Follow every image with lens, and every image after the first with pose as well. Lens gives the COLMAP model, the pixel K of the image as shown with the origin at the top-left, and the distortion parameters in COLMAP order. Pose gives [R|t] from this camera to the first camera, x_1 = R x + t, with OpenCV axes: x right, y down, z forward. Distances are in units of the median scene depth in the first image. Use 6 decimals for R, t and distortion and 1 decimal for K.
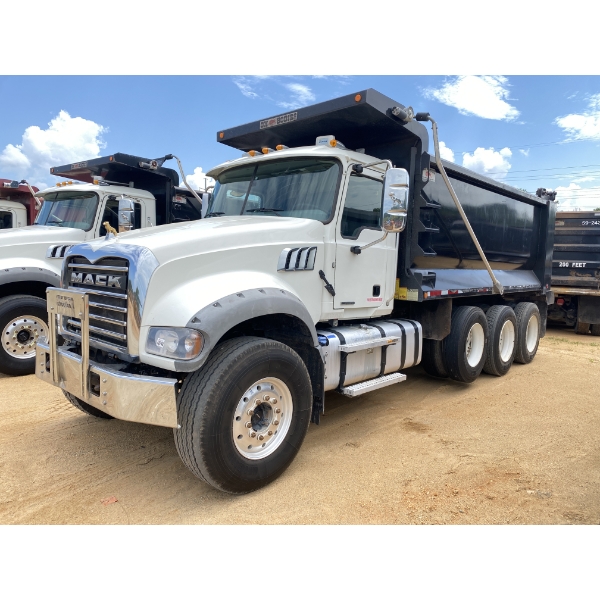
lens RADIAL K [[463.2, 0, 305.0], [0, 463.2, 295.3], [0, 0, 1]] dist [-0.006028, -0.007643]
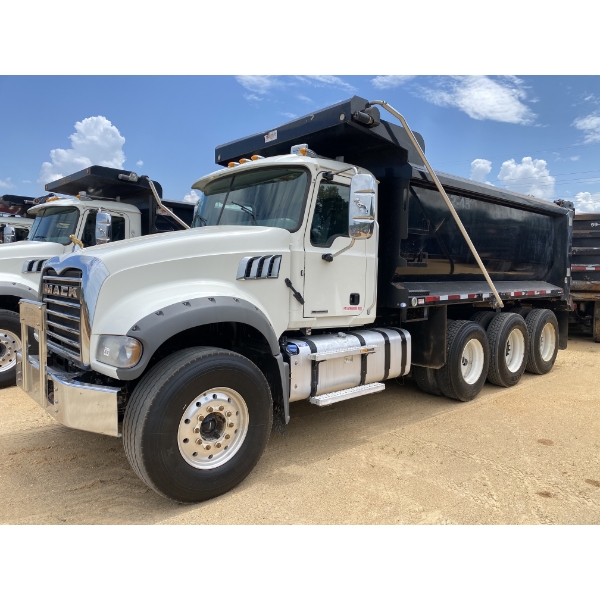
lens RADIAL K [[463.2, 0, 311.5], [0, 463.2, 293.6], [0, 0, 1]] dist [-0.006028, -0.007643]
pose [[0.996068, -0.012355, -0.087730, 0.175774], [0.009946, 0.999563, -0.027847, 0.006391], [0.088035, 0.026865, 0.995755, 0.015135]]
